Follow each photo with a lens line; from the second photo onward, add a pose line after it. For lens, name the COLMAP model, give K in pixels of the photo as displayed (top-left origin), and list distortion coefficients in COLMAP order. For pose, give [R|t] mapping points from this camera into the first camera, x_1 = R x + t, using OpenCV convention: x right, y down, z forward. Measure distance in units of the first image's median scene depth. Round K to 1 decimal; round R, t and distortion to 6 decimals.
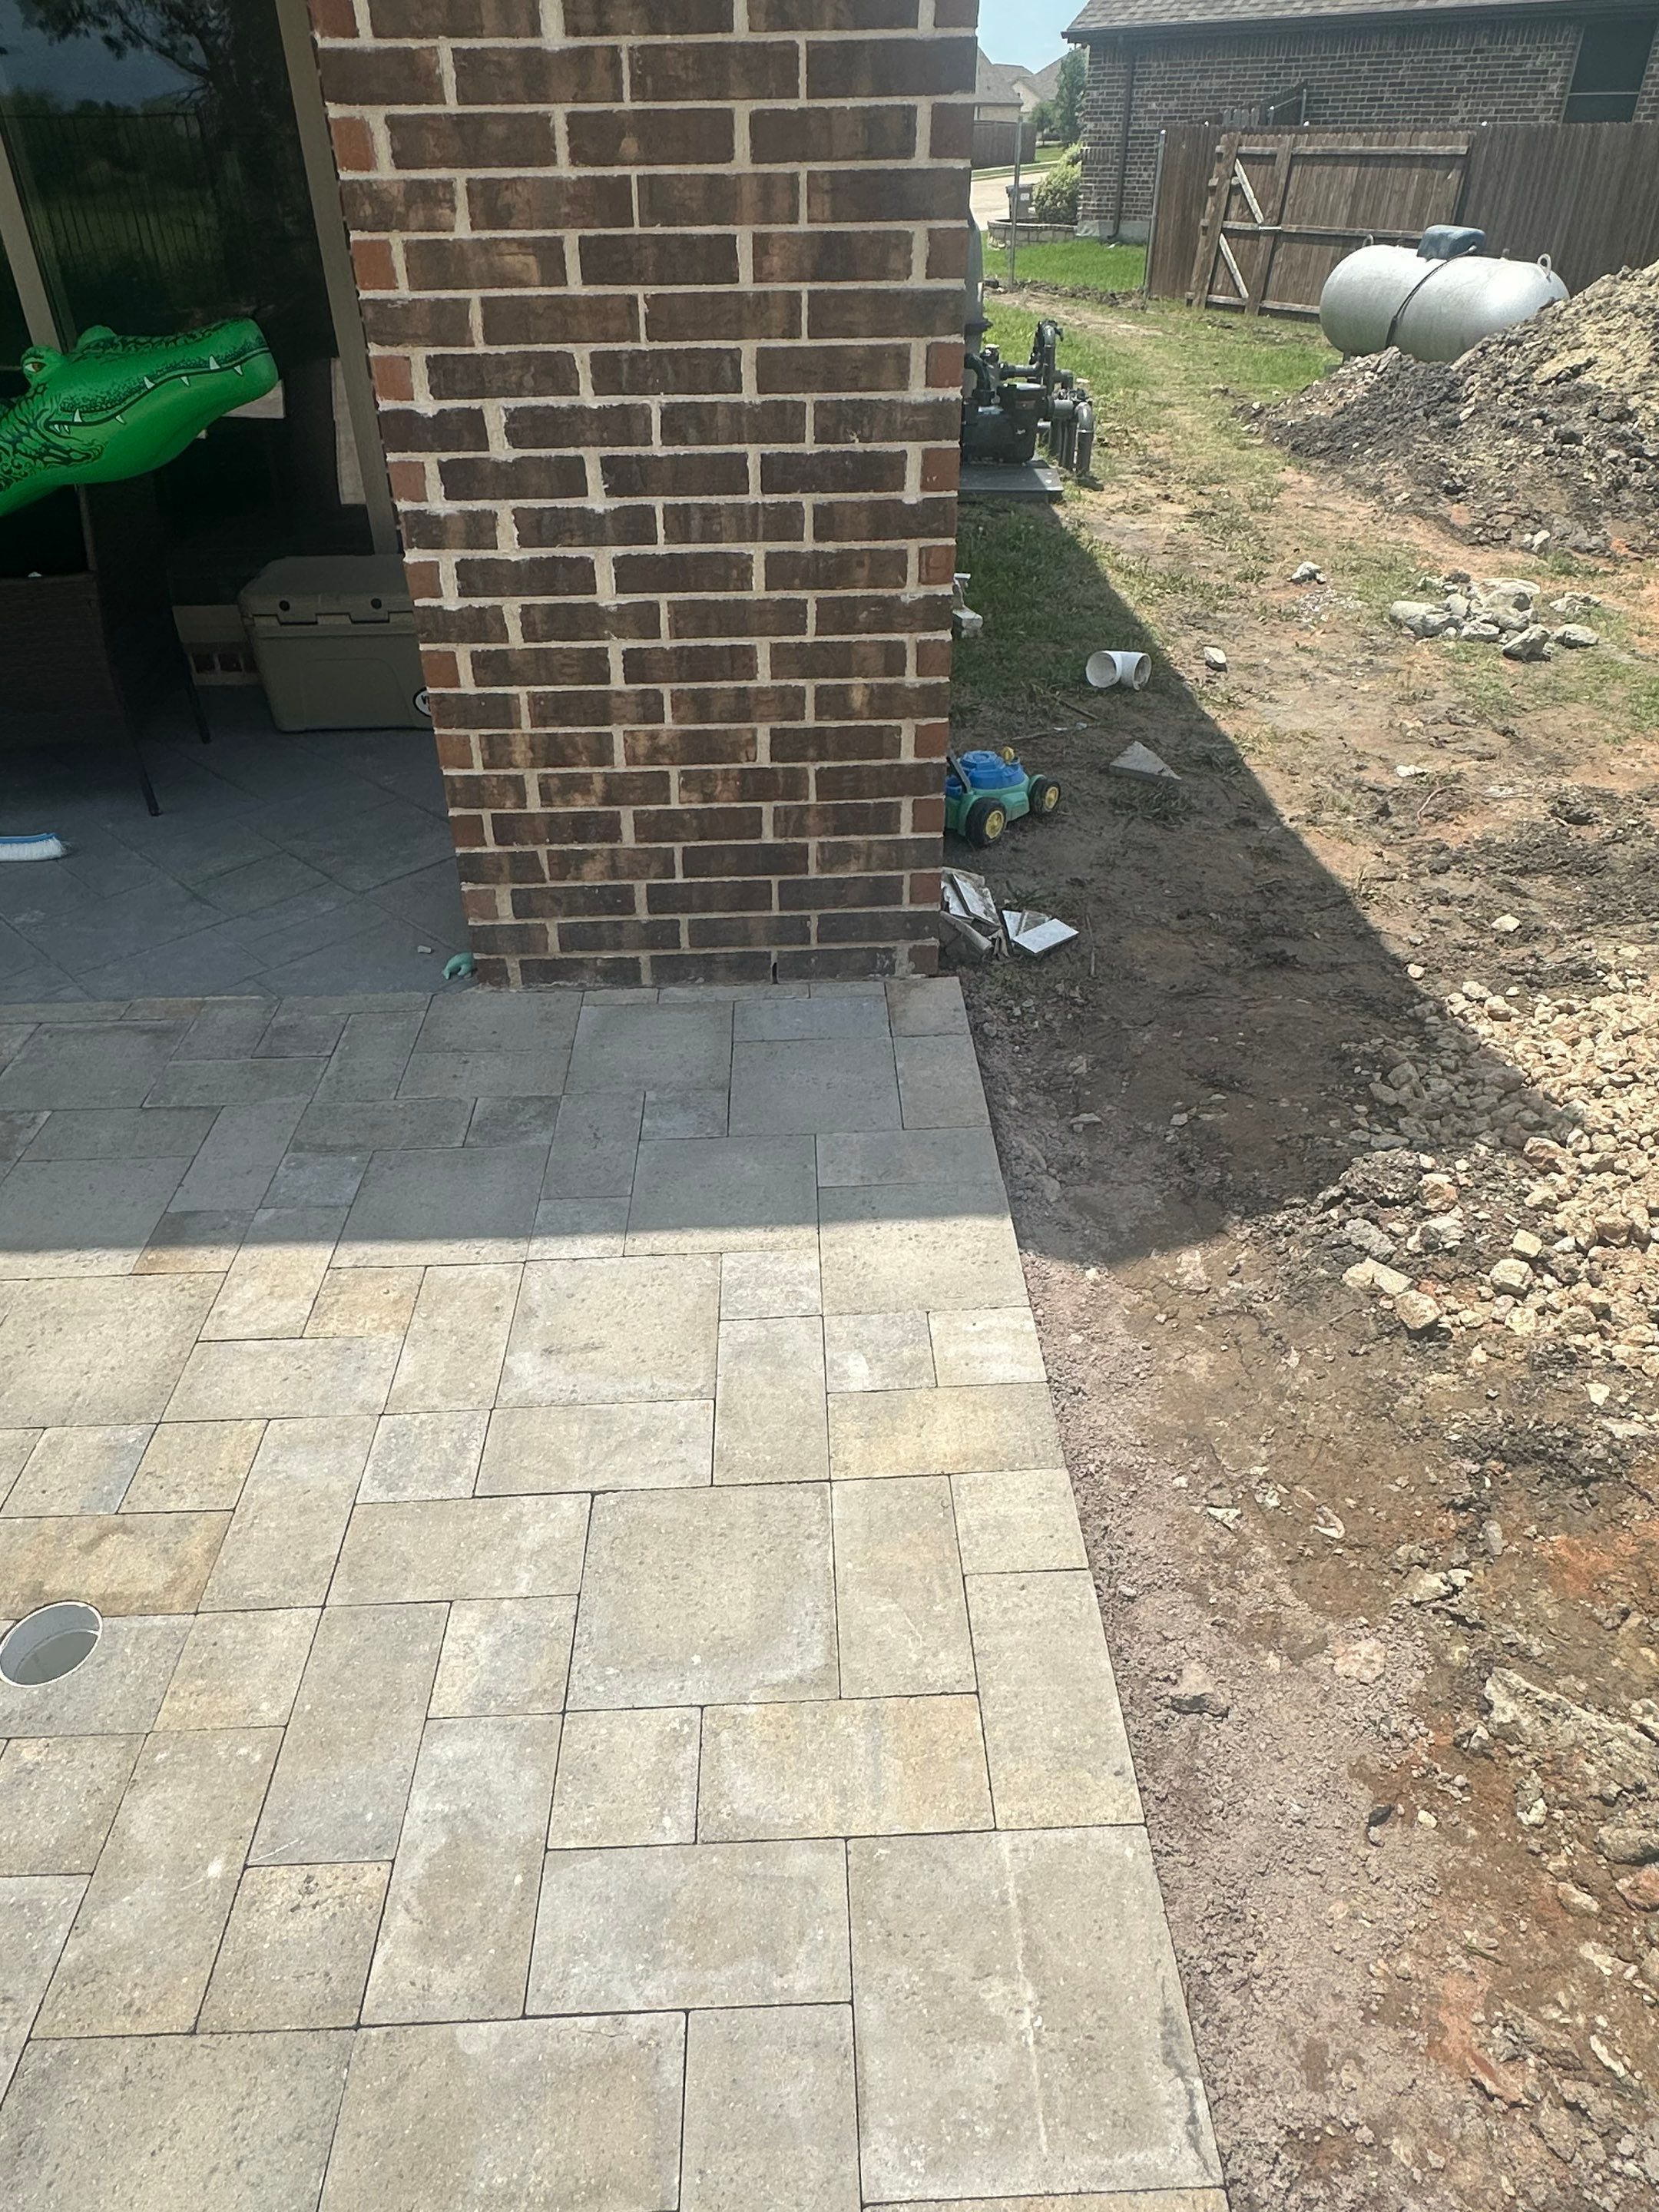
lens RADIAL K [[1432.1, 0, 830.3], [0, 1432.1, 1104.5], [0, 0, 1]] dist [0.003687, 0.000114]
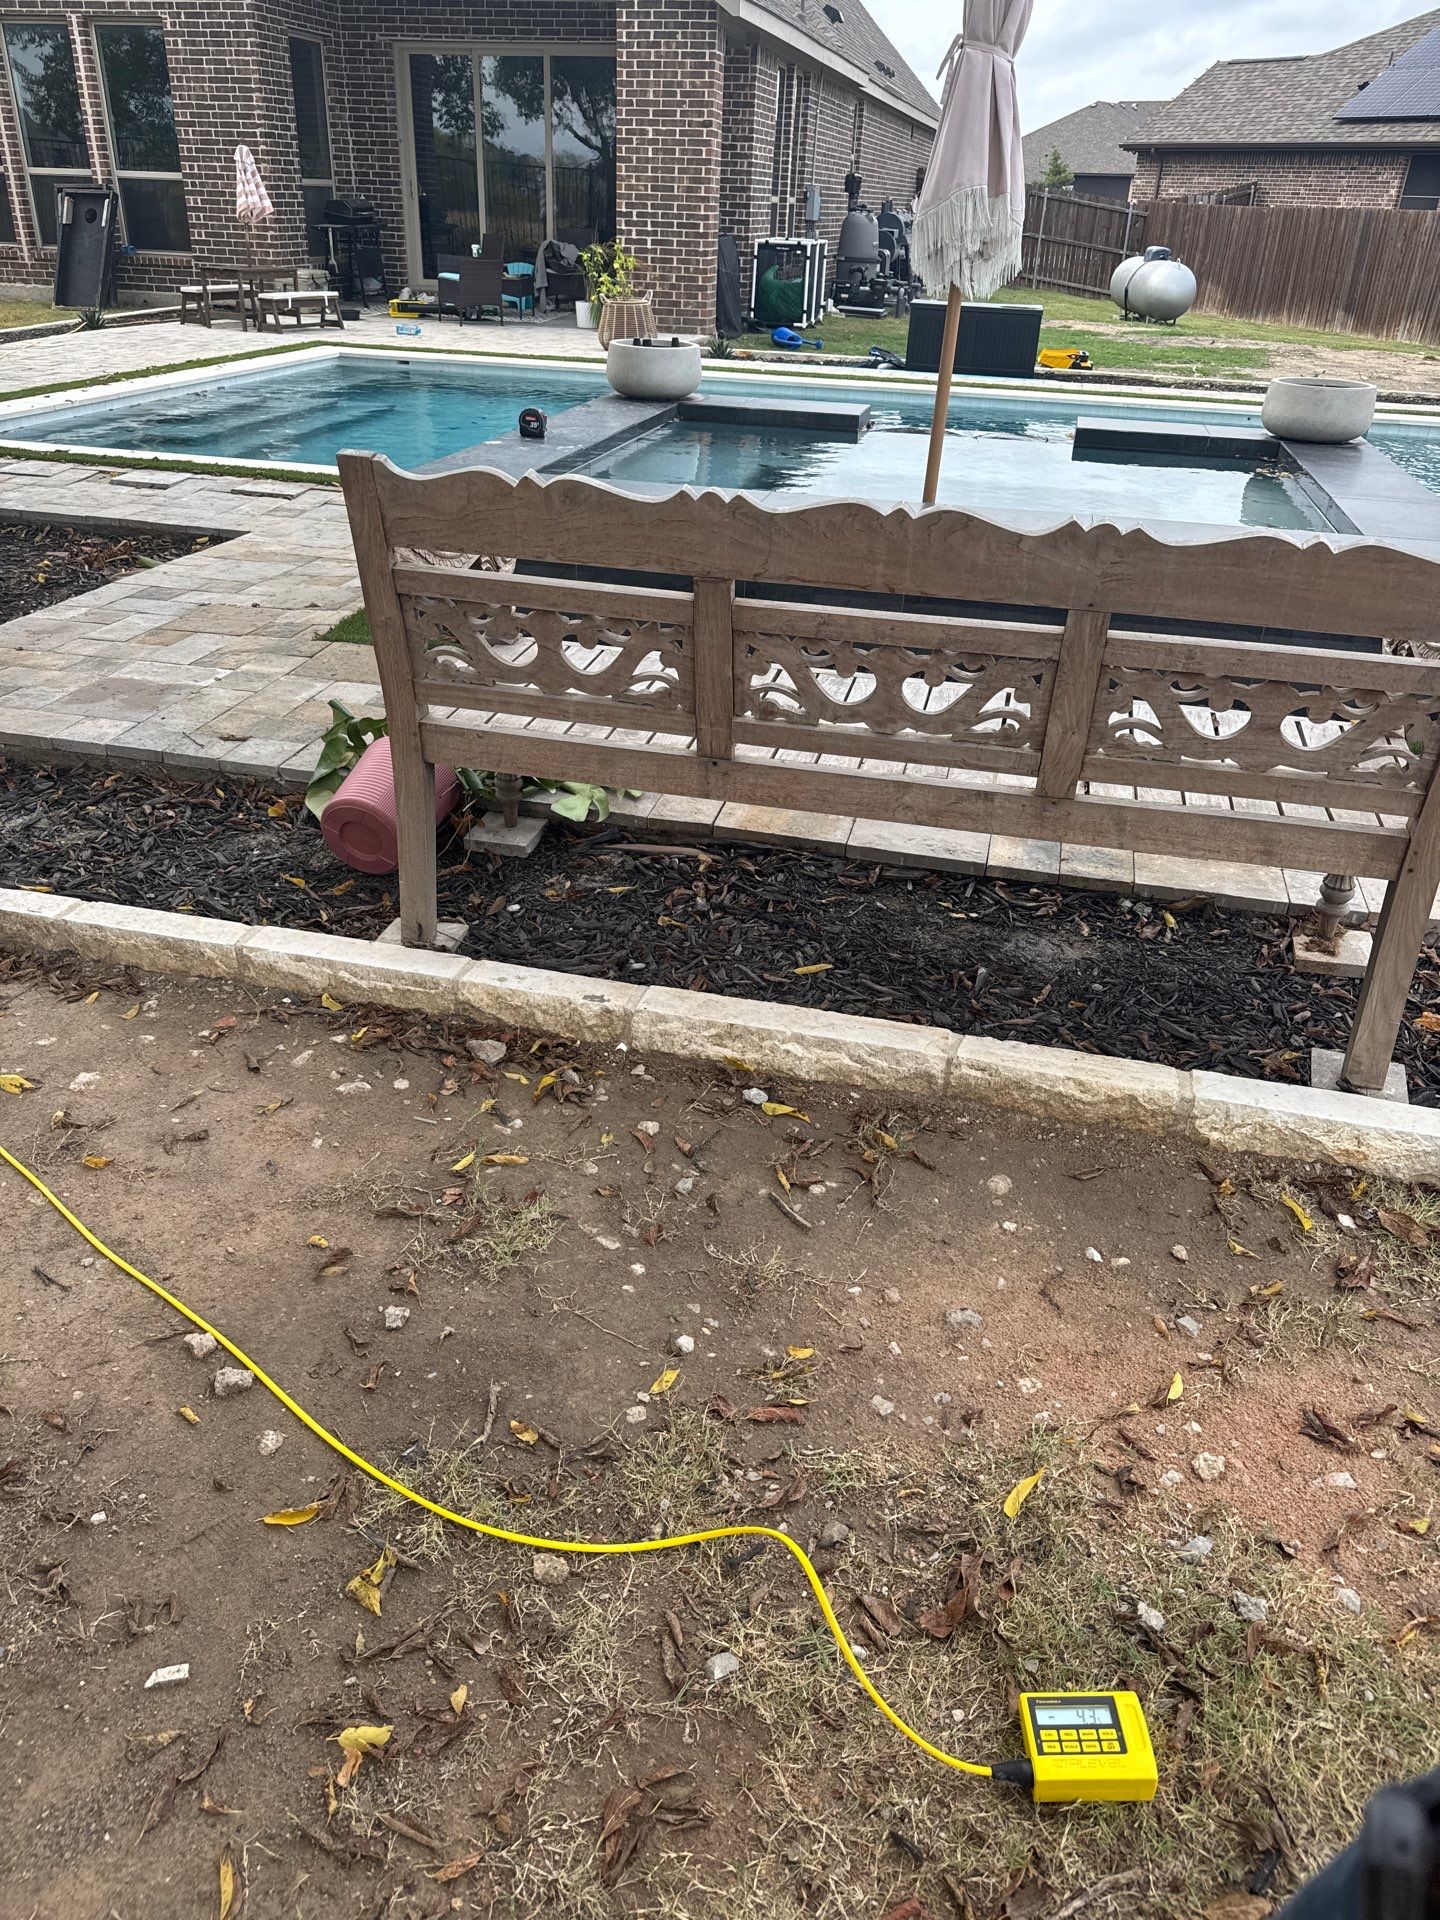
lens RADIAL K [[1385.6, 0, 719.4], [0, 1385.6, 960.5], [0, 0, 1]] dist [0.003948, -0.004189]
pose [[0.964243, 0.166881, -0.205877, 1.733452], [-0.185578, 0.979764, -0.074987, 2.806695], [0.189197, 0.110512, 0.975700, -4.036009]]
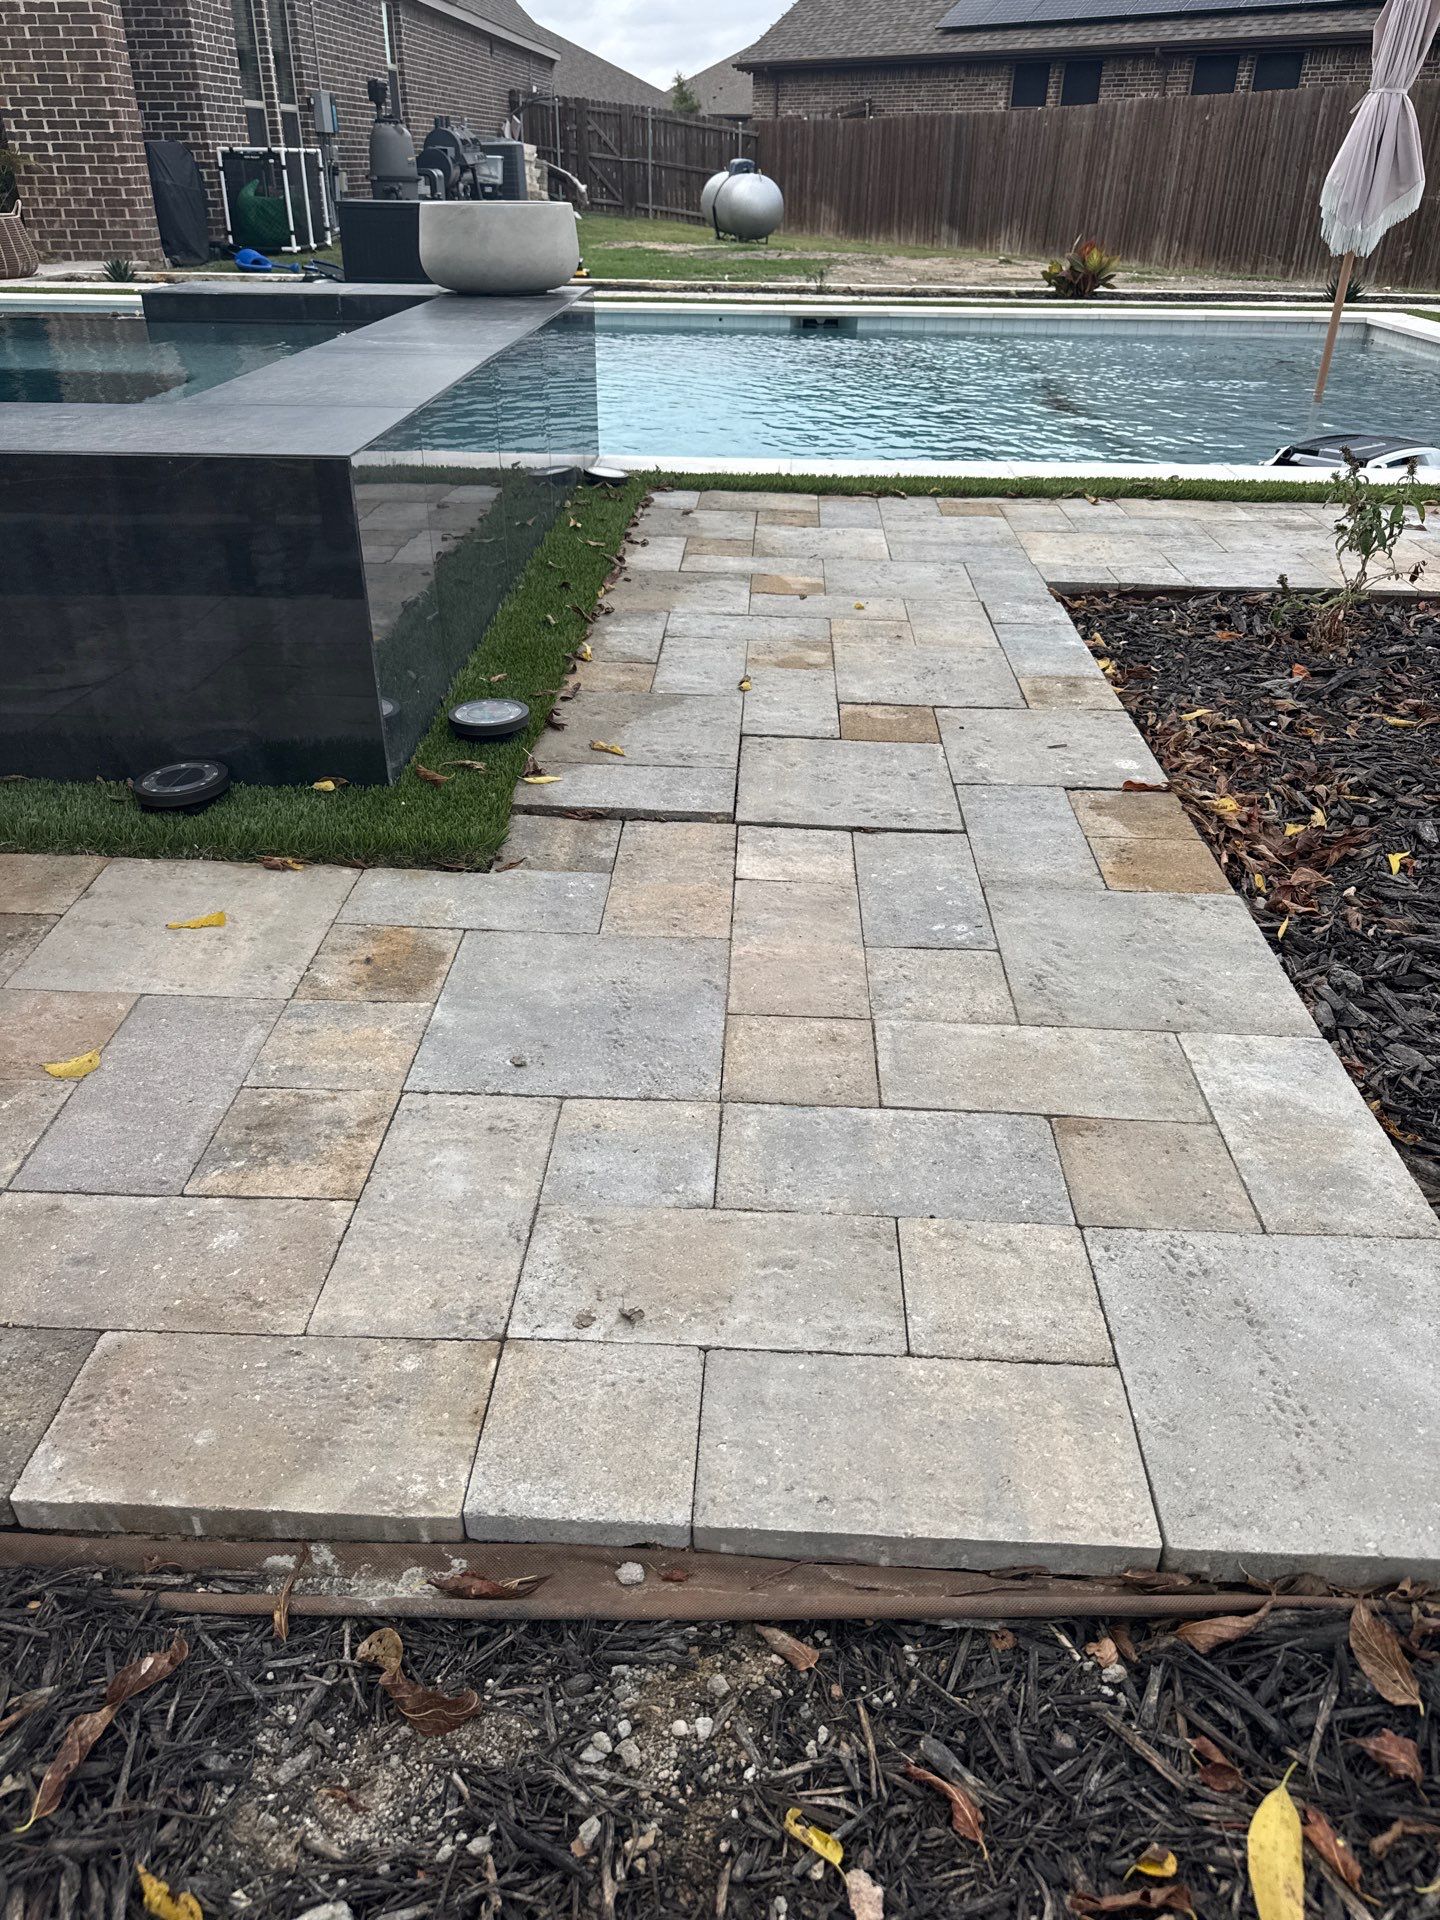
lens RADIAL K [[1385.6, 0, 727.3], [0, 1385.6, 962.2], [0, 0, 1]] dist [0.003948, -0.004189]
pose [[0.997234, 0.055702, -0.049213, 2.406570], [-0.059037, 0.995859, -0.069135, 2.448378], [0.045158, 0.071849, 0.996393, -3.199896]]
